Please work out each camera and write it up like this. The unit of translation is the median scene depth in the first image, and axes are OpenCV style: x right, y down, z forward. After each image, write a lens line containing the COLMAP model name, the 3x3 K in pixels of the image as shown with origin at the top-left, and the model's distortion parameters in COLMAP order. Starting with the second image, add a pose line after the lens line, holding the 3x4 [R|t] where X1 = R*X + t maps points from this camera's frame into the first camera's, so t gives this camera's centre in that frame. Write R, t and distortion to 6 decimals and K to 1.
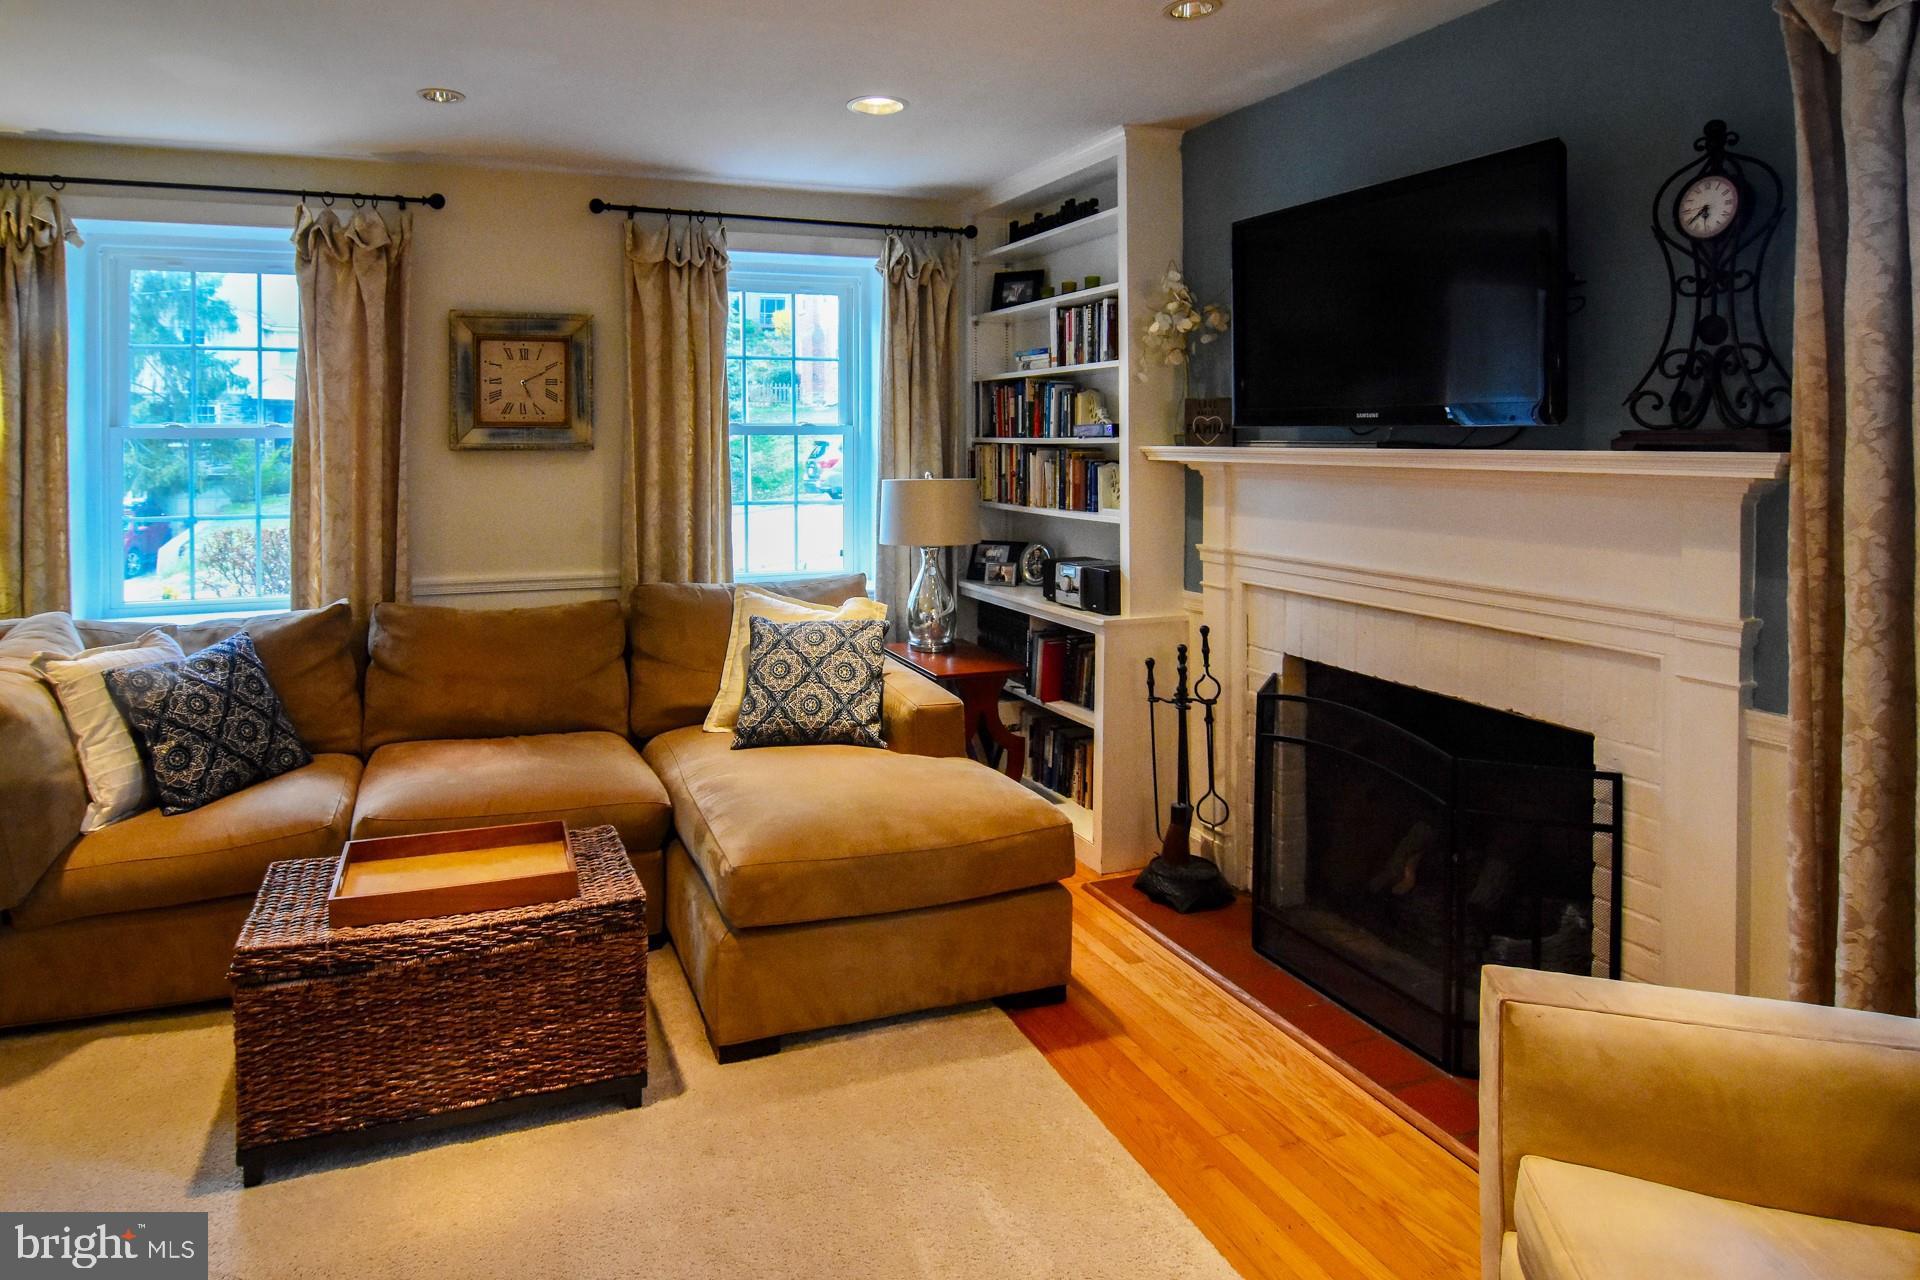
lens RADIAL K [[1046.4, 0, 1022.4], [0, 1046.4, 572.2], [0, 0, 1]] dist [-0.030363, -0.002107]
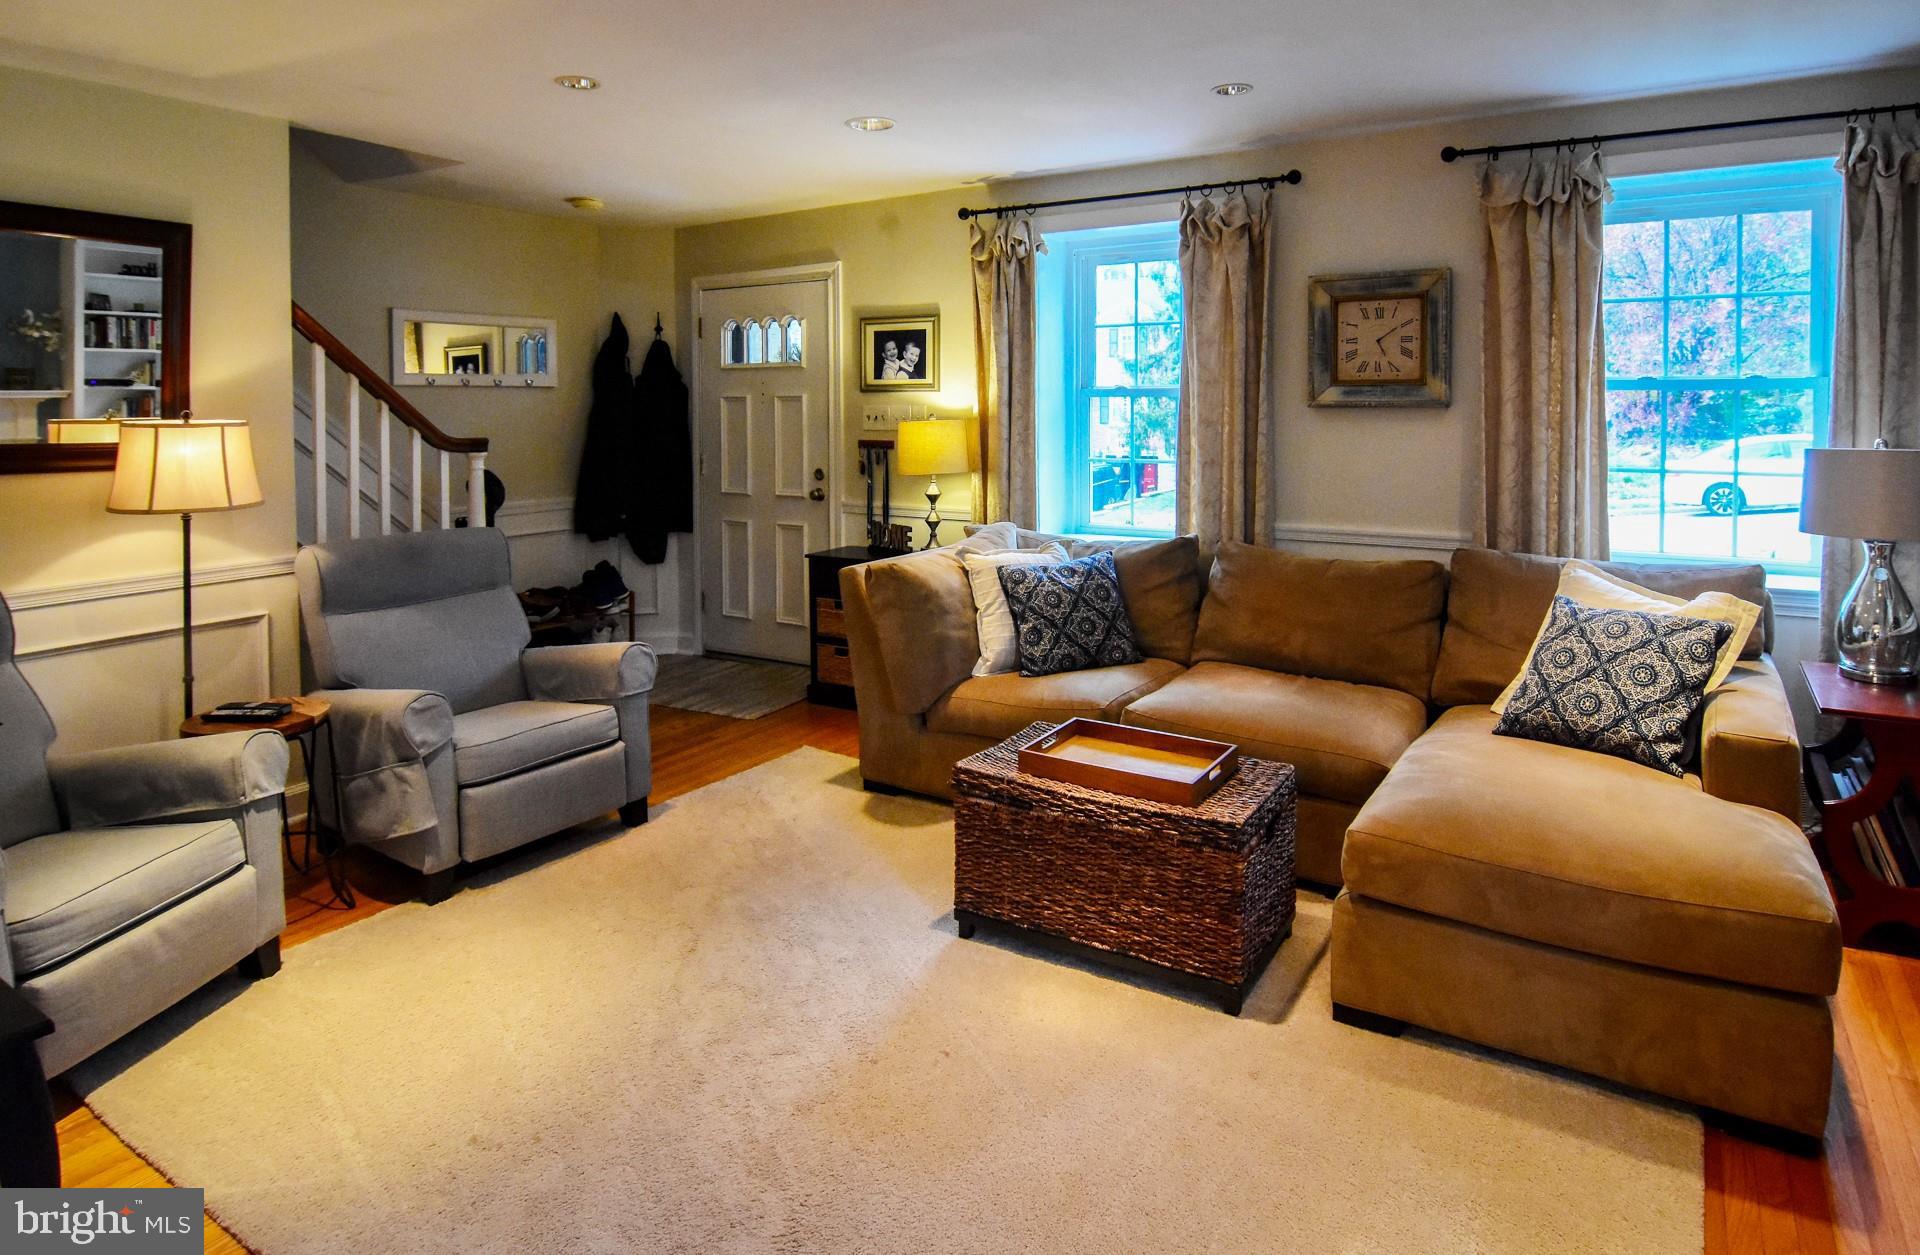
lens RADIAL K [[1069.9, 0, 959.9], [0, 1069.9, 584.5], [0, 0, 1]] dist [-0.032965, -0.000369]
pose [[0.598669, 0.127791, -0.790737, 0.164745], [-0.089112, 0.991689, 0.092800, -0.006265], [0.796024, 0.014908, 0.605081, 0.050682]]
